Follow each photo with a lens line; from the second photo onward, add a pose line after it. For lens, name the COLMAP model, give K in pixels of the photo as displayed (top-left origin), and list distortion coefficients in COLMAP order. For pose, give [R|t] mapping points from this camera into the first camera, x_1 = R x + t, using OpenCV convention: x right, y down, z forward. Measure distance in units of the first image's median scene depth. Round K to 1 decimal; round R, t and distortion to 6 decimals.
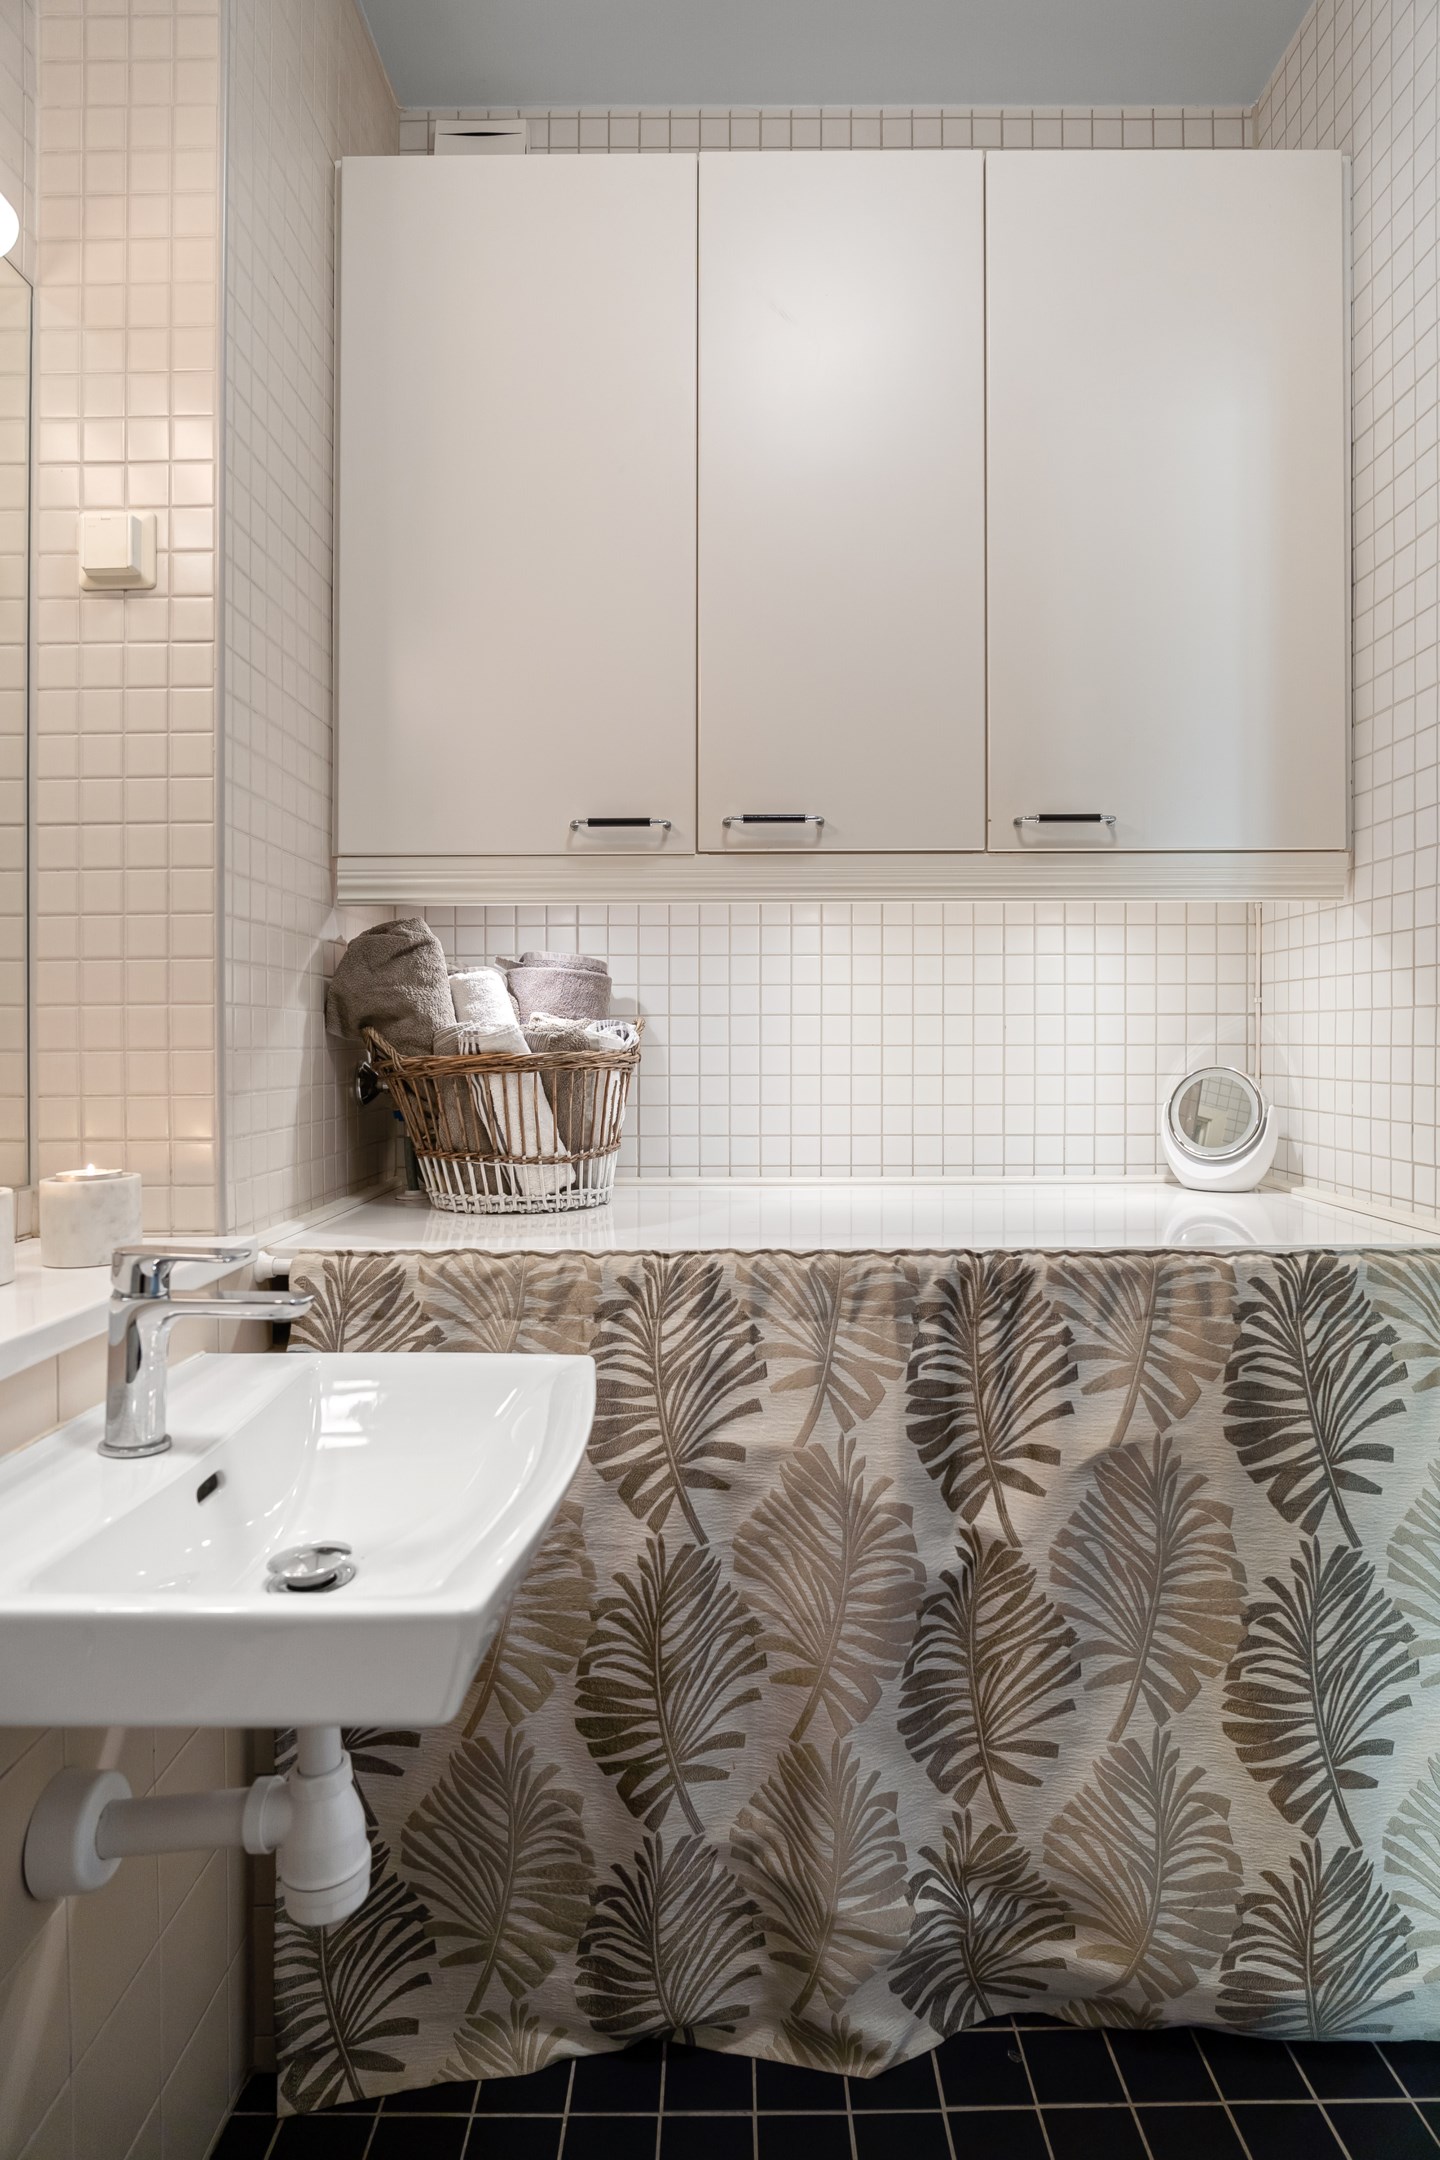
lens RADIAL K [[1181.9, 0, 717.3], [0, 1181.9, 1073.6], [0, 0, 1]] dist [-0.018194, -0.000951]
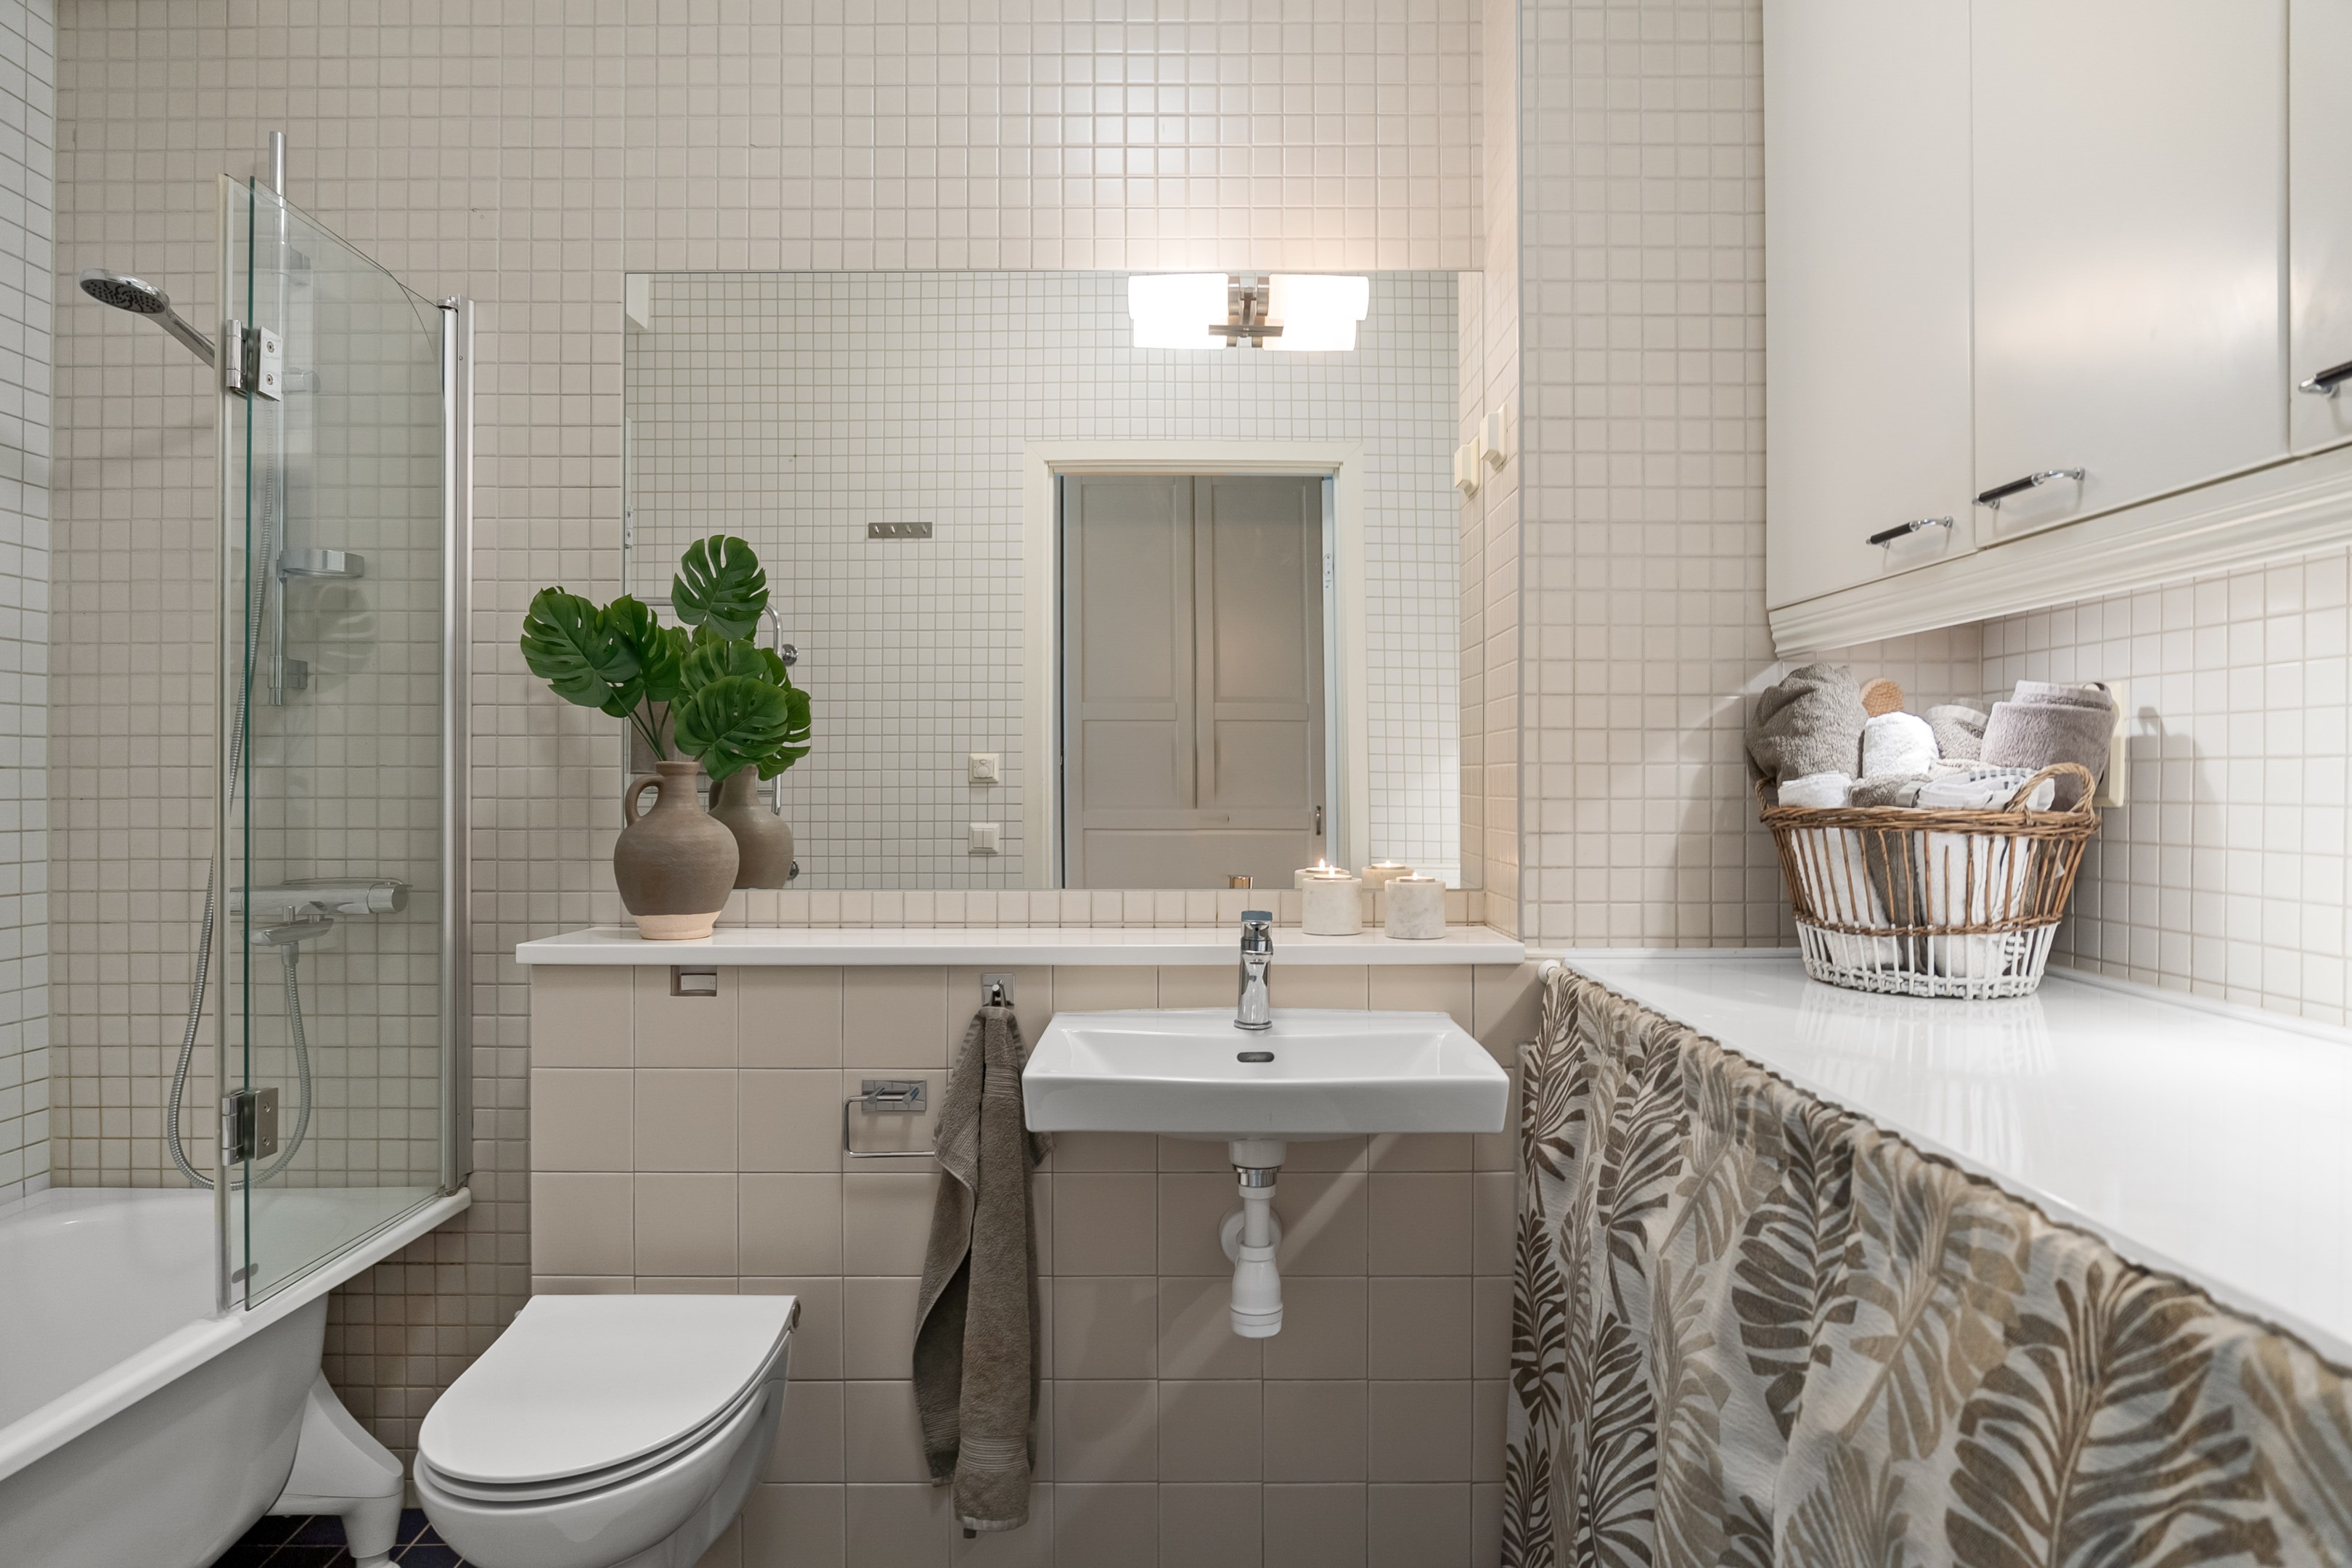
lens RADIAL K [[1287.0, 0, 1179.1], [0, 1287.0, 780.5], [0, 0, 1]] dist [-0.018194, -0.000951]
pose [[0.005067, 0.003532, -0.999981, 1.001750], [-0.025731, 0.999663, 0.003401, -0.034997], [0.999656, 0.025714, 0.005156, 0.606750]]
